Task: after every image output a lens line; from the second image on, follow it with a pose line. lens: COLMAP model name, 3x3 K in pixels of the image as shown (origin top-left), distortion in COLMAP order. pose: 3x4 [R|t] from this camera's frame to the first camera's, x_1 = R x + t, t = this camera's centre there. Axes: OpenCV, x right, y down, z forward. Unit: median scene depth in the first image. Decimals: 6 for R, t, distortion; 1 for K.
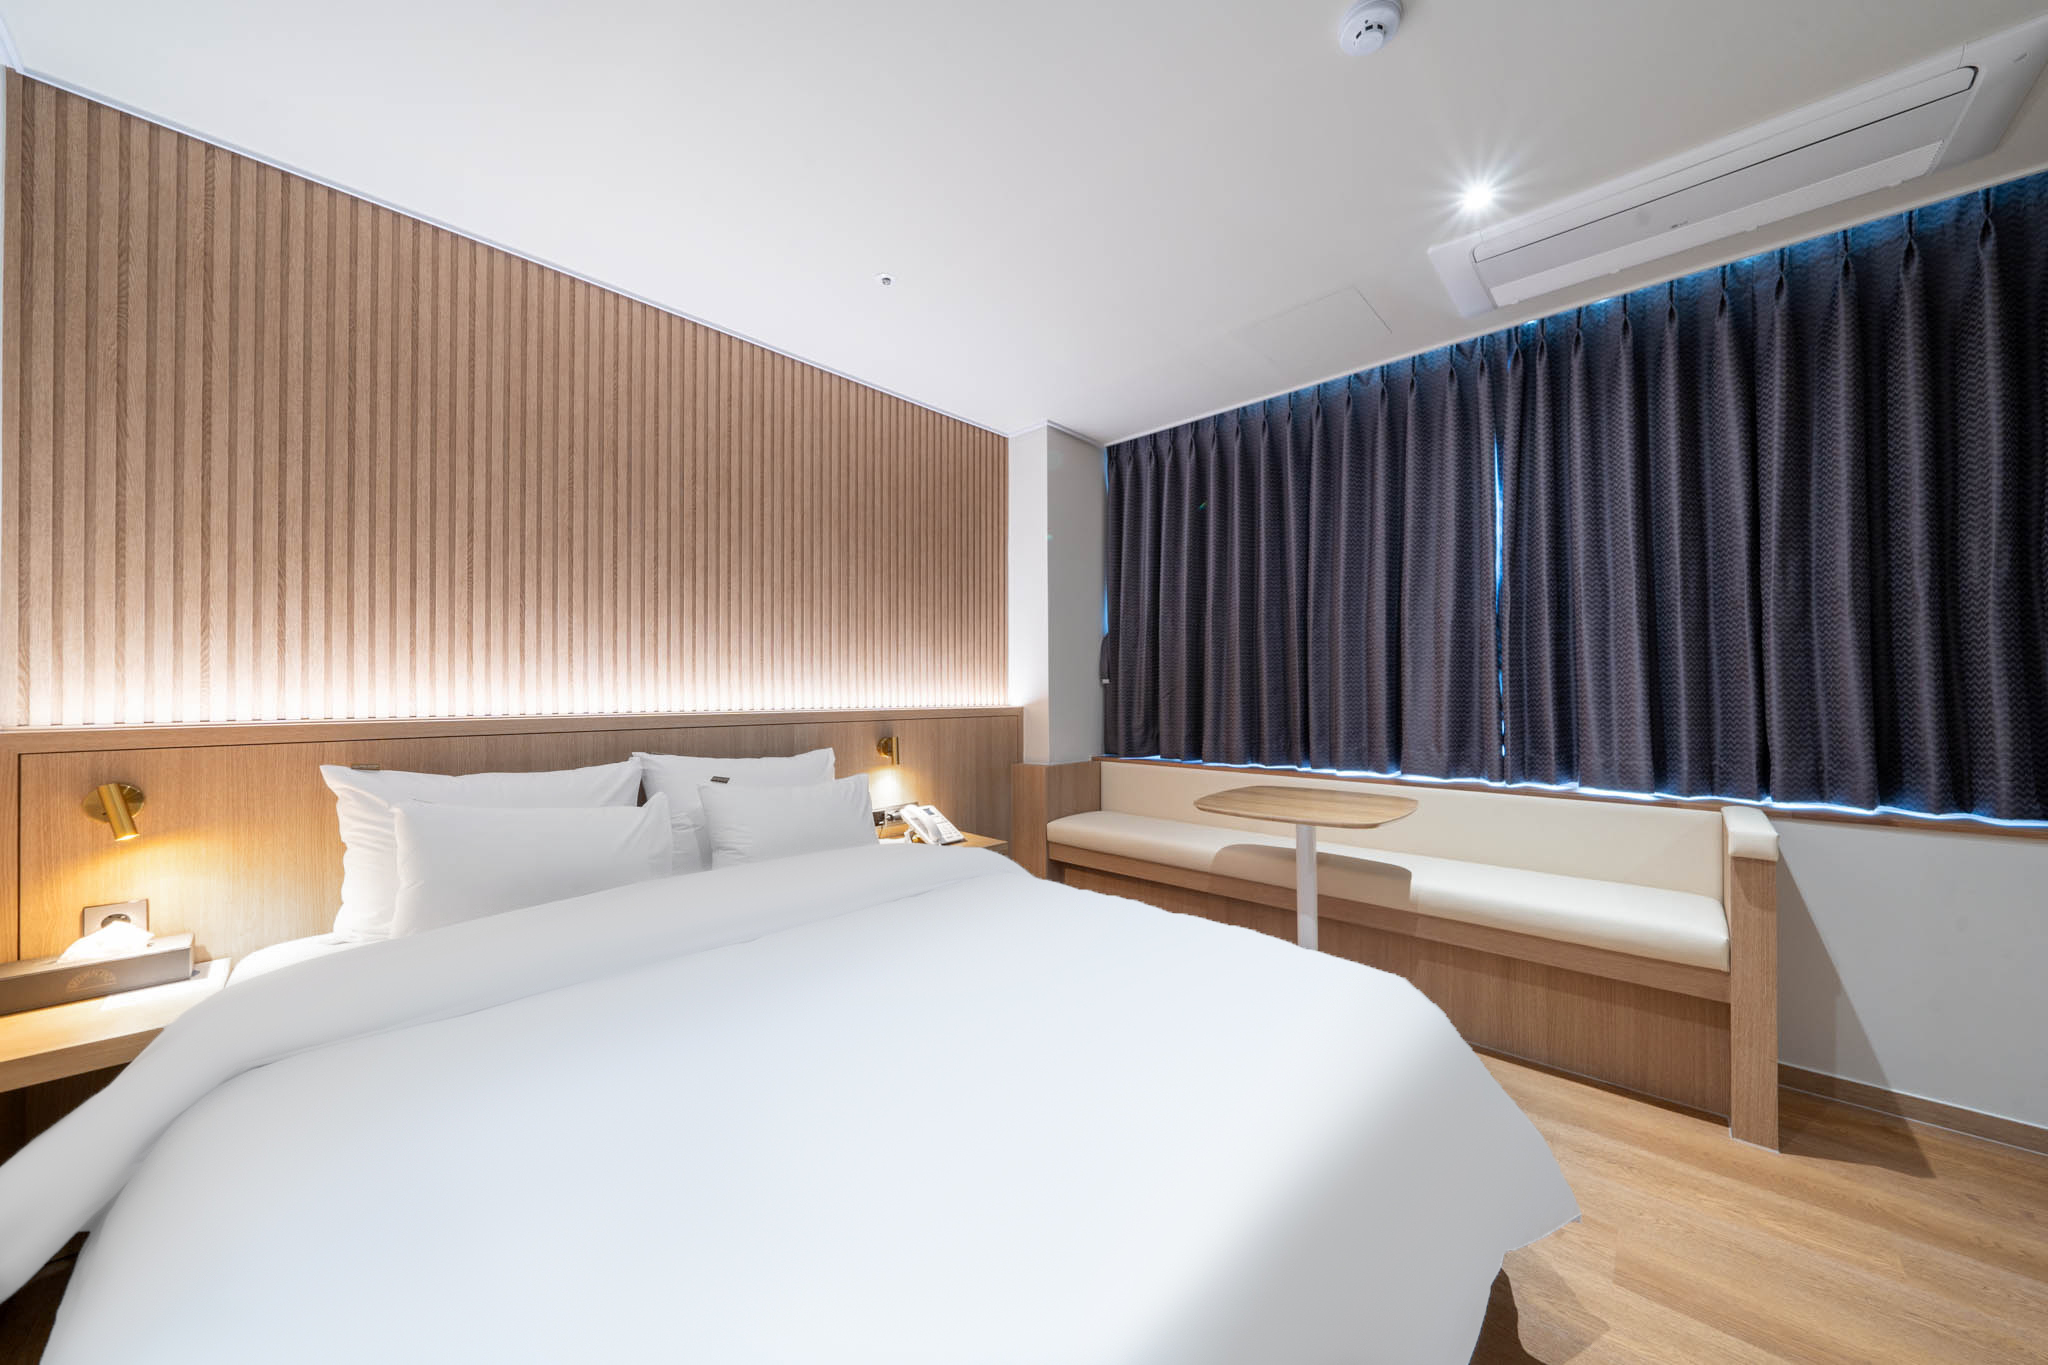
lens RADIAL K [[697.6, 0, 1036.3], [0, 697.6, 687.7], [0, 0, 1]] dist [-0.008456, -0.000075]
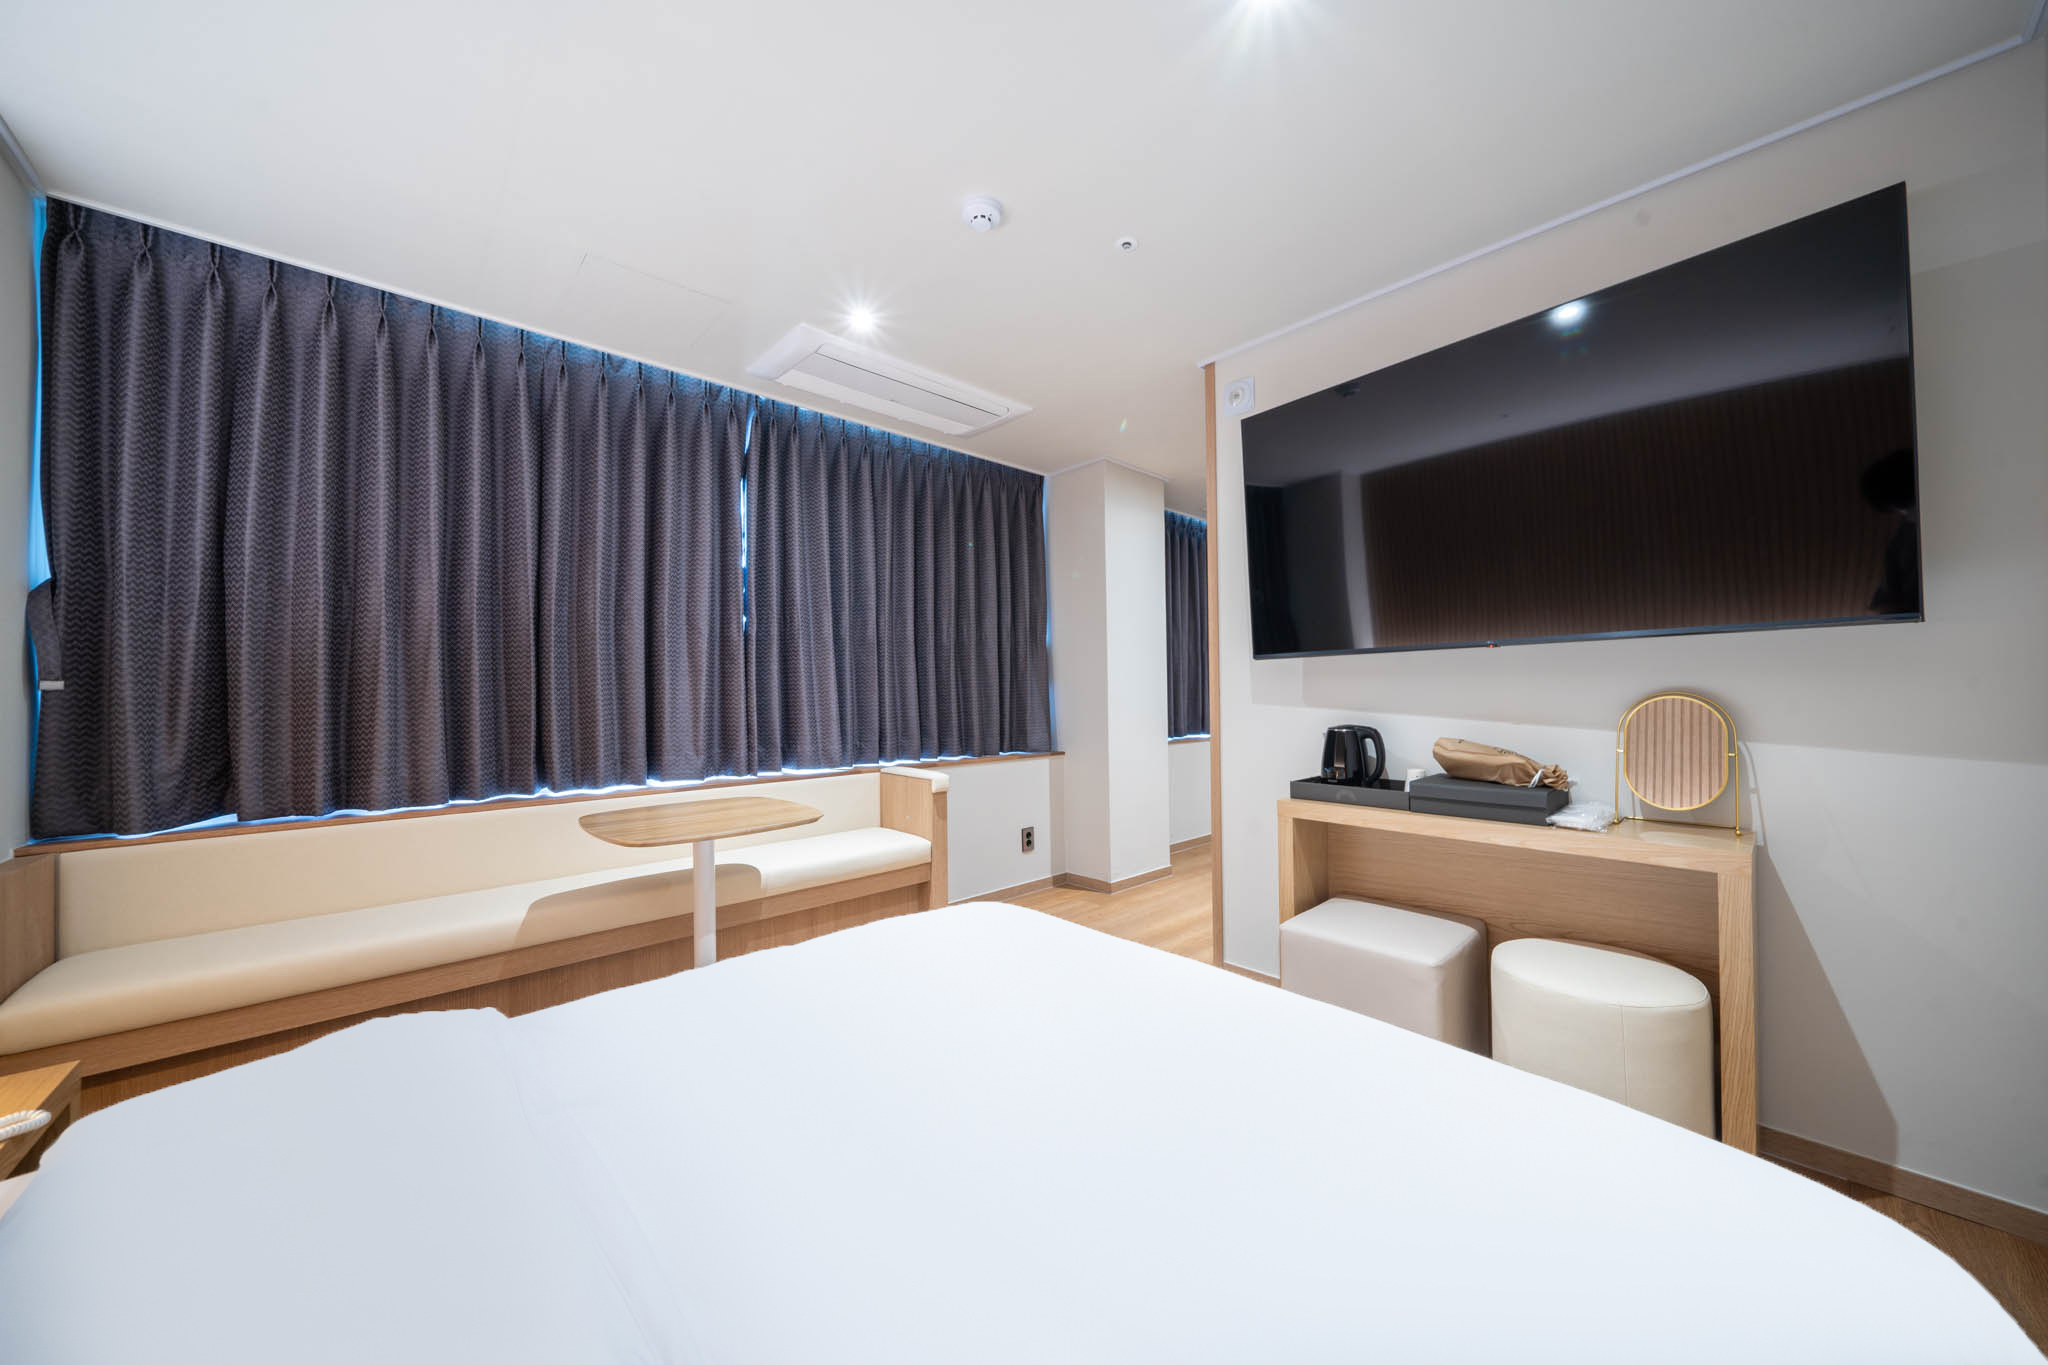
lens RADIAL K [[697.6, 0, 1036.3], [0, 697.6, 687.7], [0, 0, 1]] dist [-0.008456, -0.000075]
pose [[0.065812, 0.007480, 0.997804, -0.466452], [0.004455, 0.999960, -0.007790, -0.000799], [-0.997822, 0.004958, 0.065776, 0.425859]]
